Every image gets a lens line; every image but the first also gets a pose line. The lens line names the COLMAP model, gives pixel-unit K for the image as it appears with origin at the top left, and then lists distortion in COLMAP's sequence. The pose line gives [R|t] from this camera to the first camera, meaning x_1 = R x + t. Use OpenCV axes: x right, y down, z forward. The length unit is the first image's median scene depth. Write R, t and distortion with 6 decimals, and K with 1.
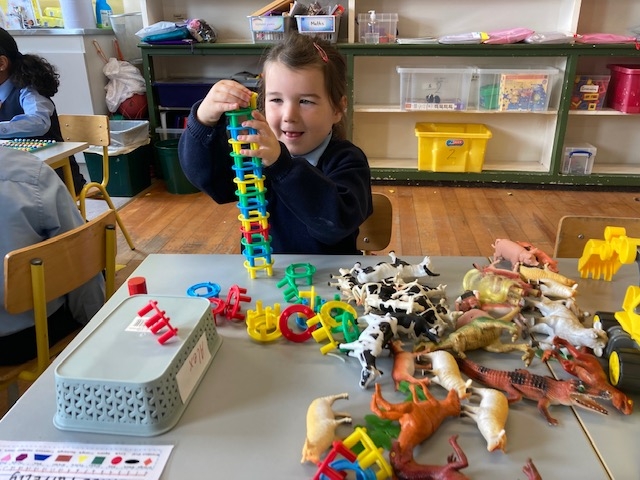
lens RADIAL K [[524.4, 0, 322.3], [0, 524.4, 237.5], [0, 0, 1]] dist [-0.001187, -0.000278]
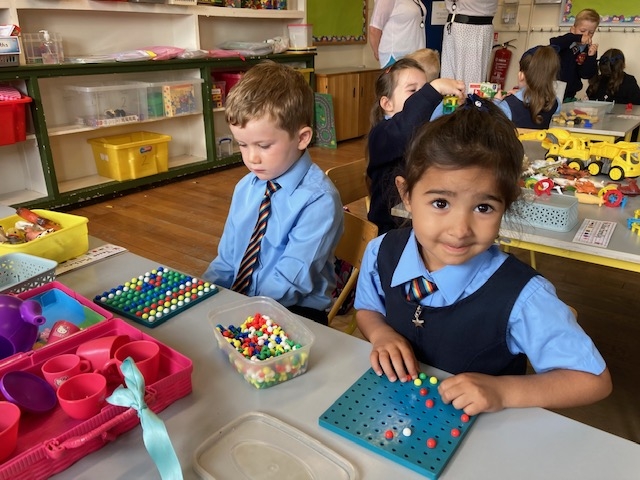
lens RADIAL K [[528.7, 0, 322.8], [0, 528.7, 238.3], [0, 0, 1]] dist [0.002604, 0.014519]
pose [[0.505739, -0.307403, 0.806059, -0.525926], [0.321060, 0.934310, 0.154873, -0.058216], [-0.800717, 0.180469, 0.571212, 0.092598]]
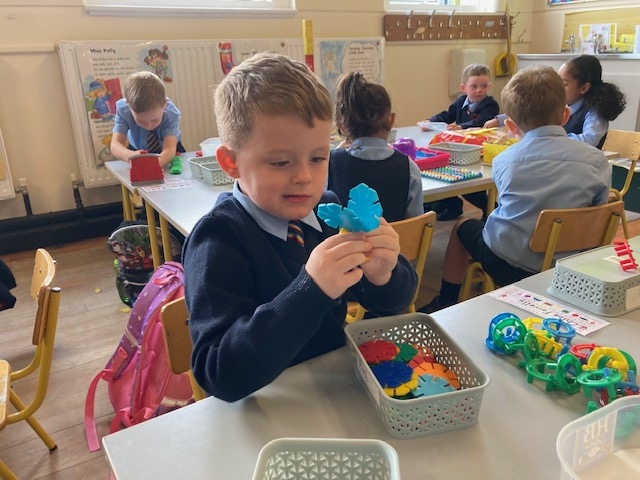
lens RADIAL K [[528.7, 0, 322.8], [0, 528.7, 238.3], [0, 0, 1]] dist [0.002604, 0.014519]
pose [[0.594704, 0.254019, -0.762759, 0.067912], [-0.276462, 0.955525, 0.102665, 0.036507], [0.754915, 0.149819, 0.638481, -0.141723]]
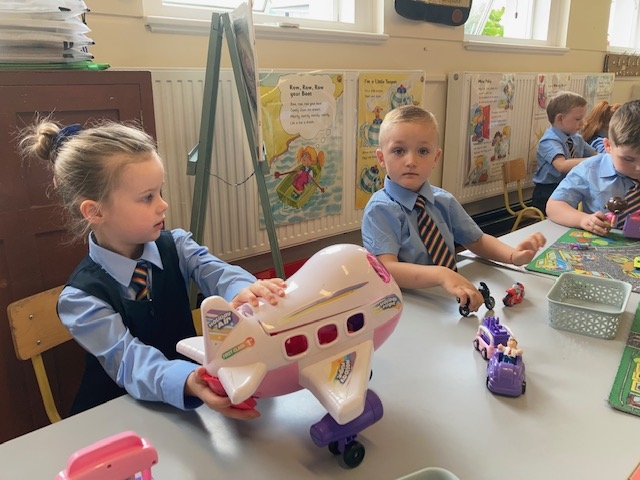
lens RADIAL K [[516.9, 0, 318.7], [0, 516.9, 196.0], [0, 0, 1]] dist [0.010947, 0.007224]
pose [[0.718422, 0.180438, -0.671798, -0.453687], [-0.275923, 0.960463, -0.037102, 0.255851], [0.638543, 0.212020, 0.739805, -0.766326]]
